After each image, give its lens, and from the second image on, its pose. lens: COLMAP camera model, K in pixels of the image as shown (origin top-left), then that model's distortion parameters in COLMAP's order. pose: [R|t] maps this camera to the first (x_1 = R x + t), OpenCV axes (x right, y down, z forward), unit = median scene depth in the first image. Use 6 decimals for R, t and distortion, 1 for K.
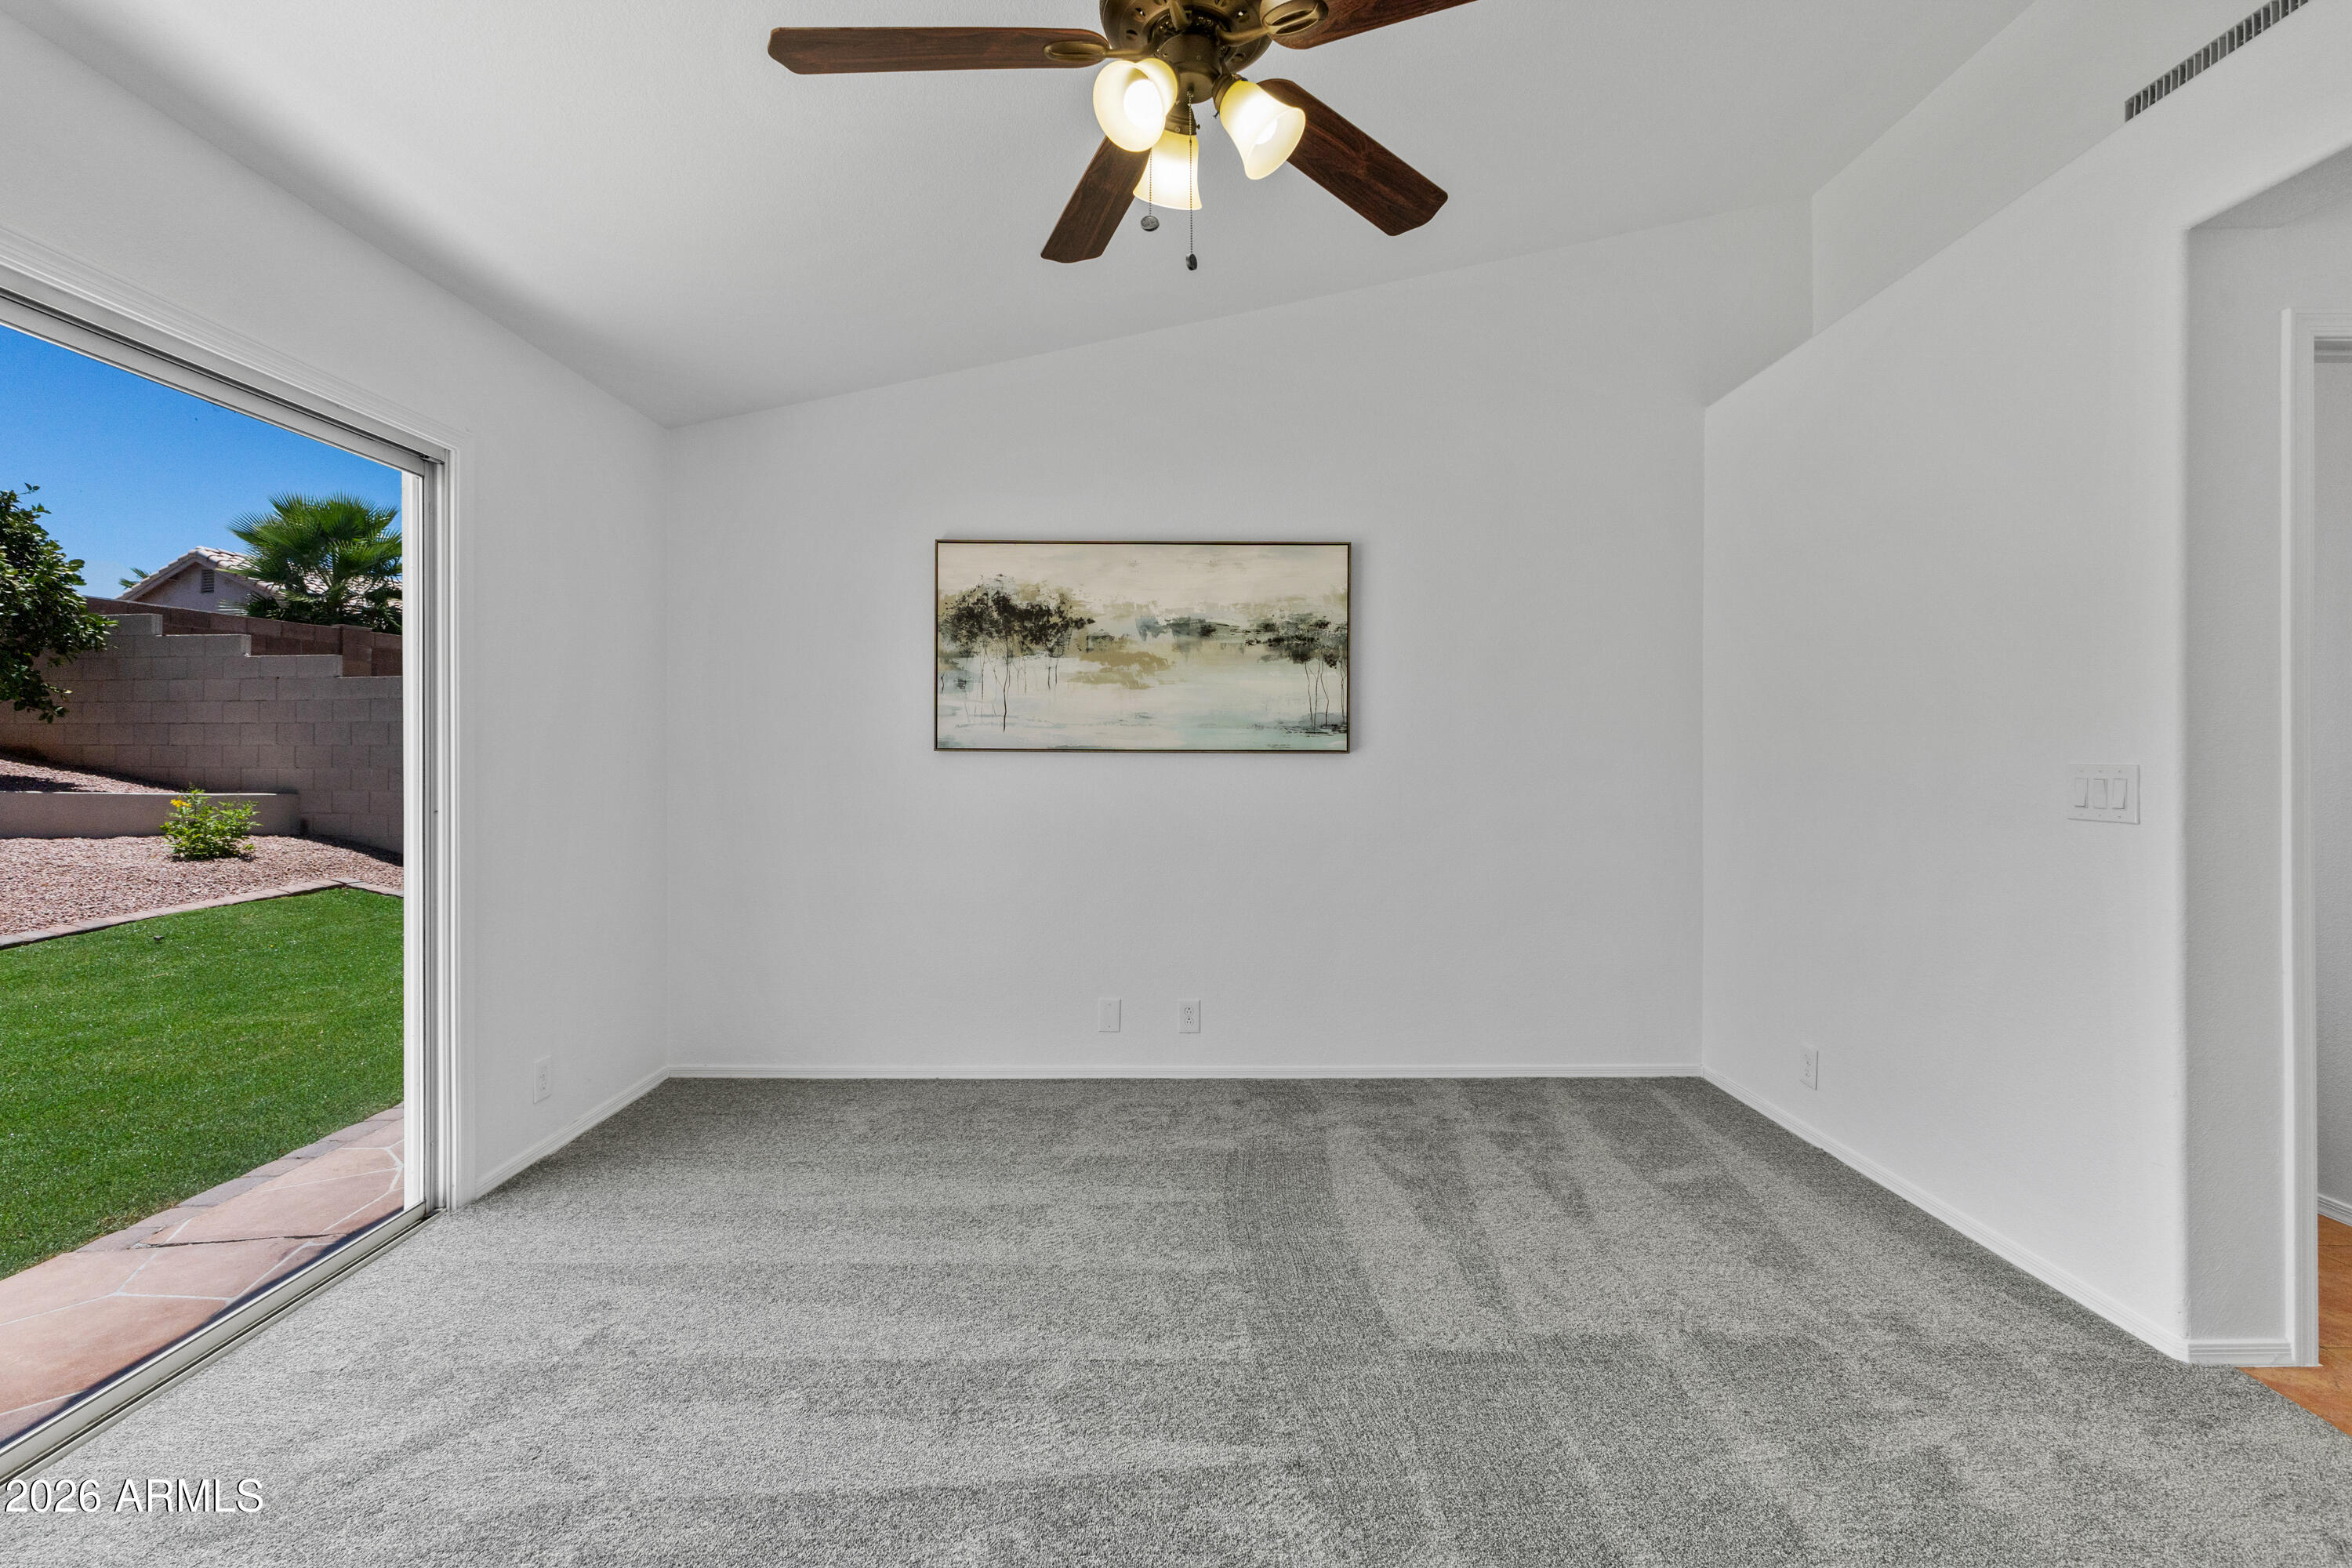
lens RADIAL K [[1033.3, 0, 1179.0], [0, 1033.3, 762.3], [0, 0, 1]] dist [0.003353, 0.001316]
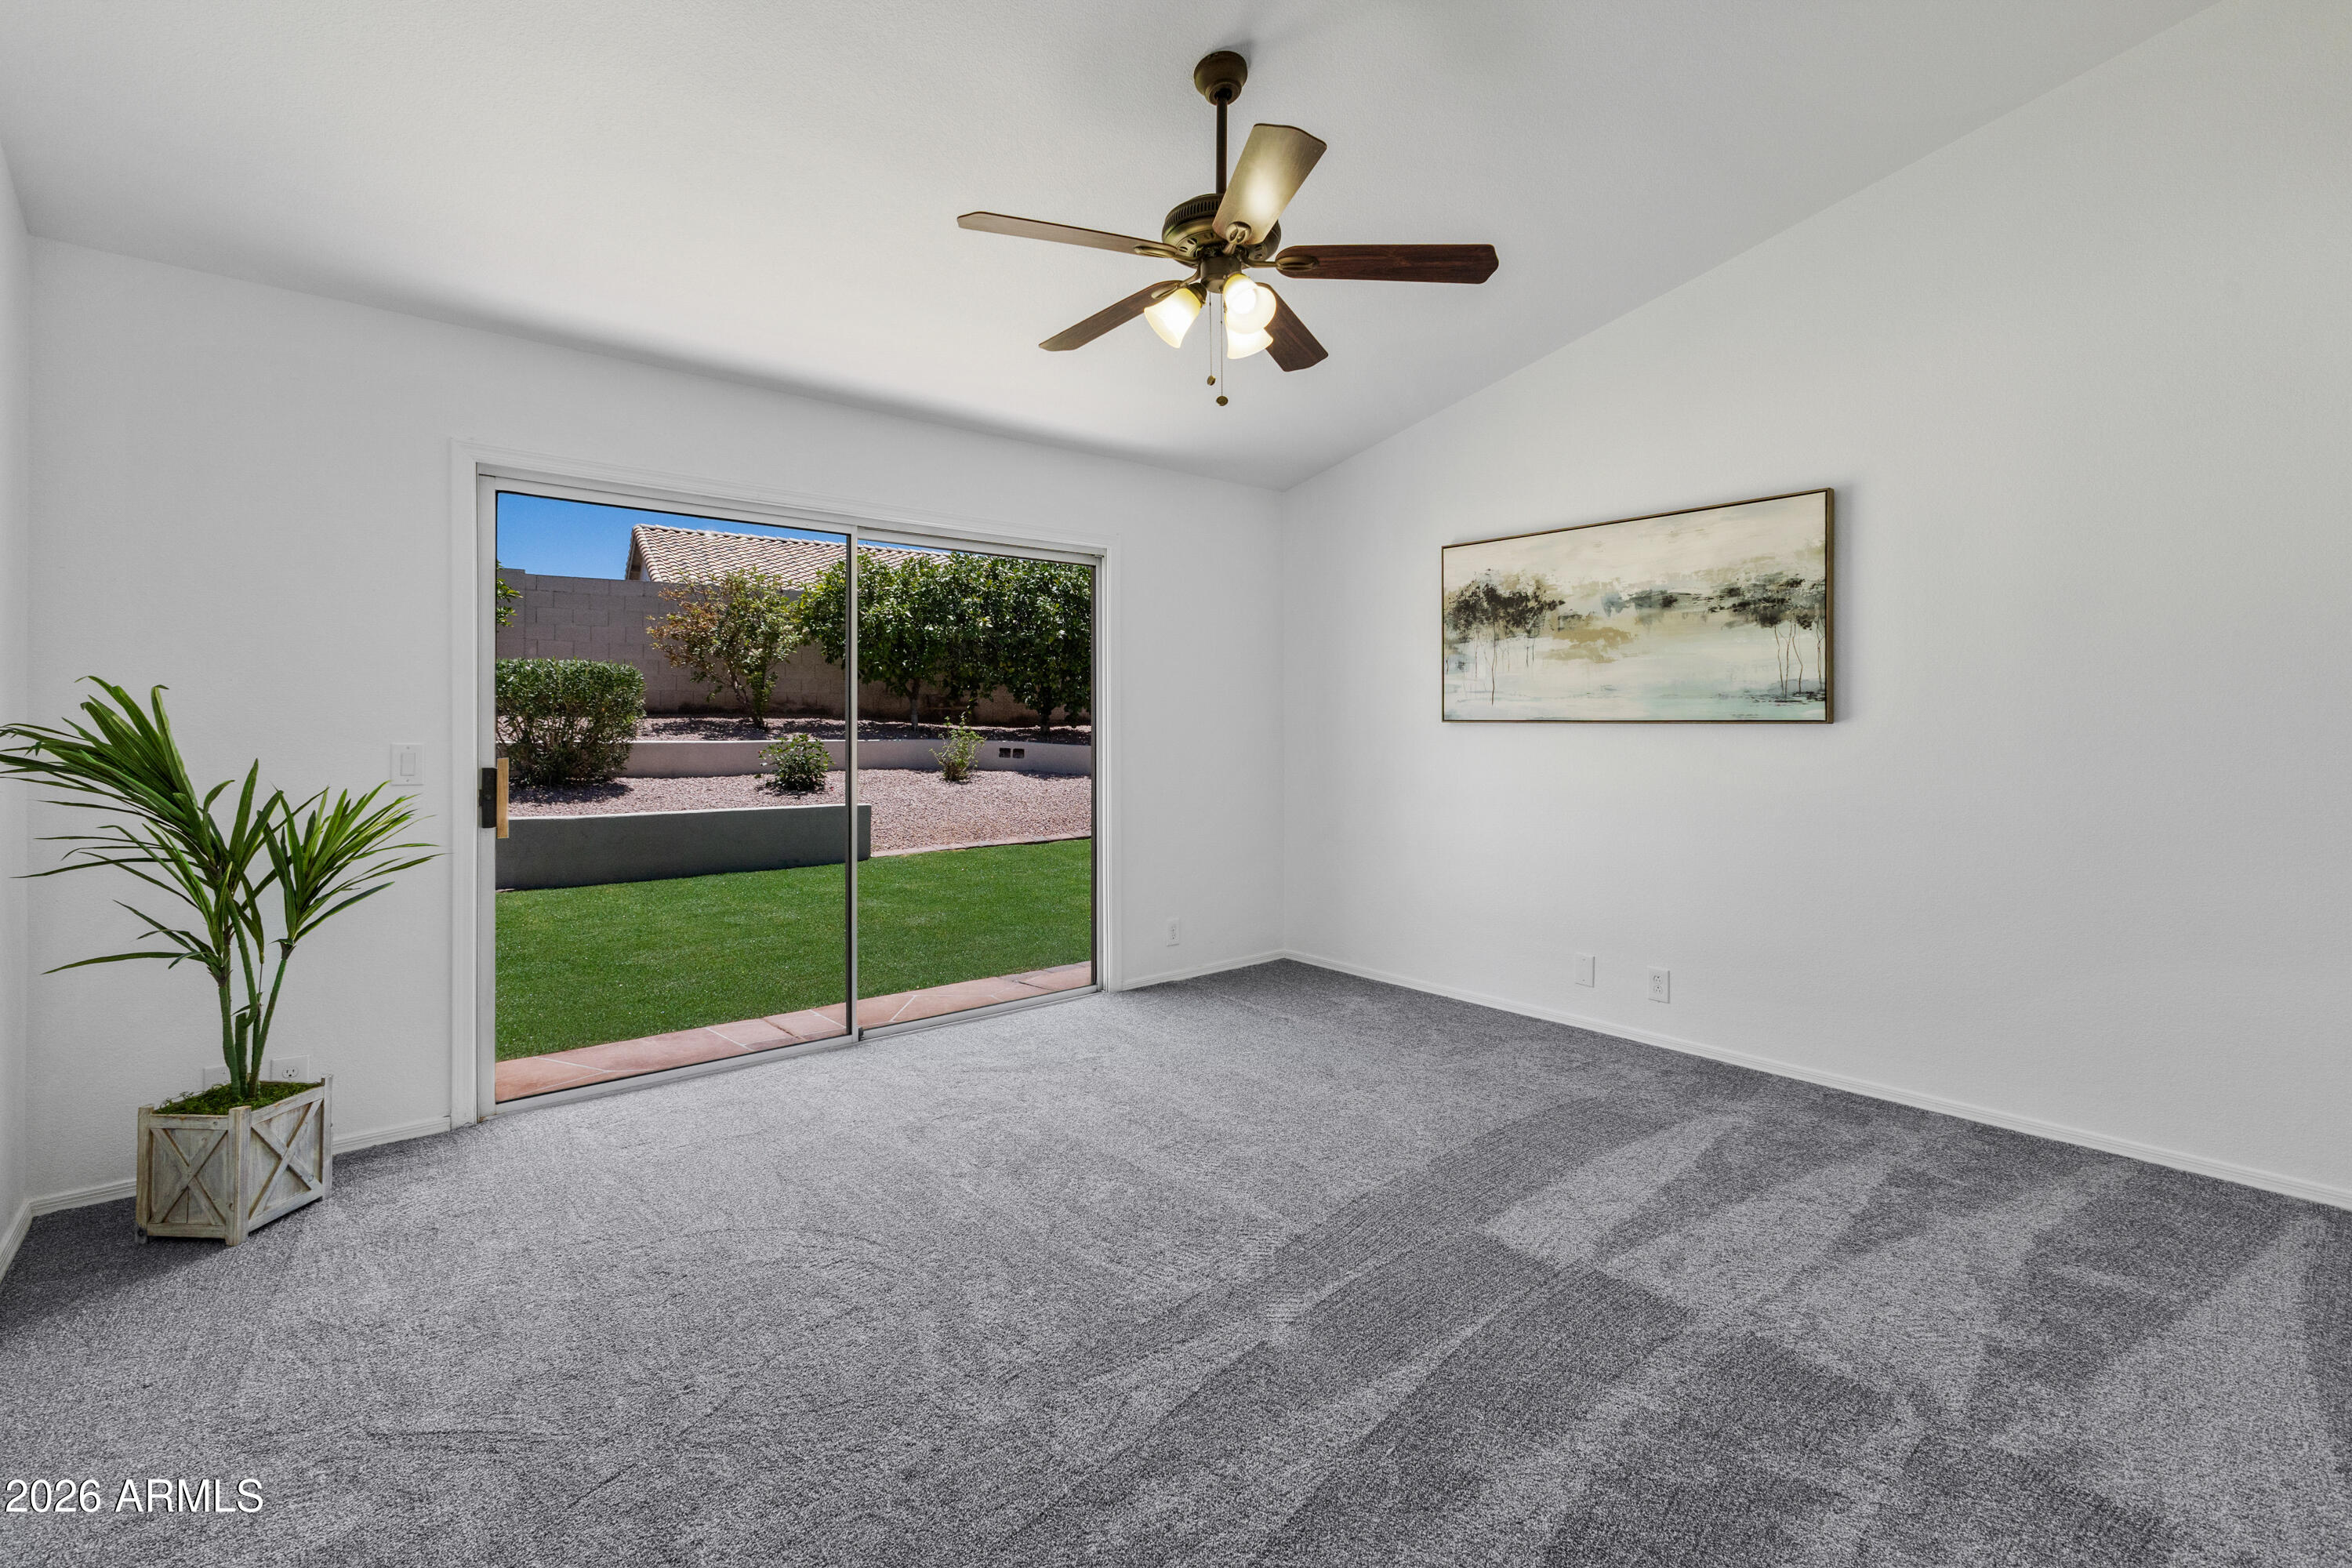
lens RADIAL K [[1033.3, 0, 1165.6], [0, 1033.3, 728.2], [0, 0, 1]] dist [0.003353, 0.001316]
pose [[0.639551, 0.001447, -0.768748, 0.486426], [-0.002385, 0.999997, -0.000102, -0.003355], [0.768745, 0.001898, 0.639552, -0.014695]]
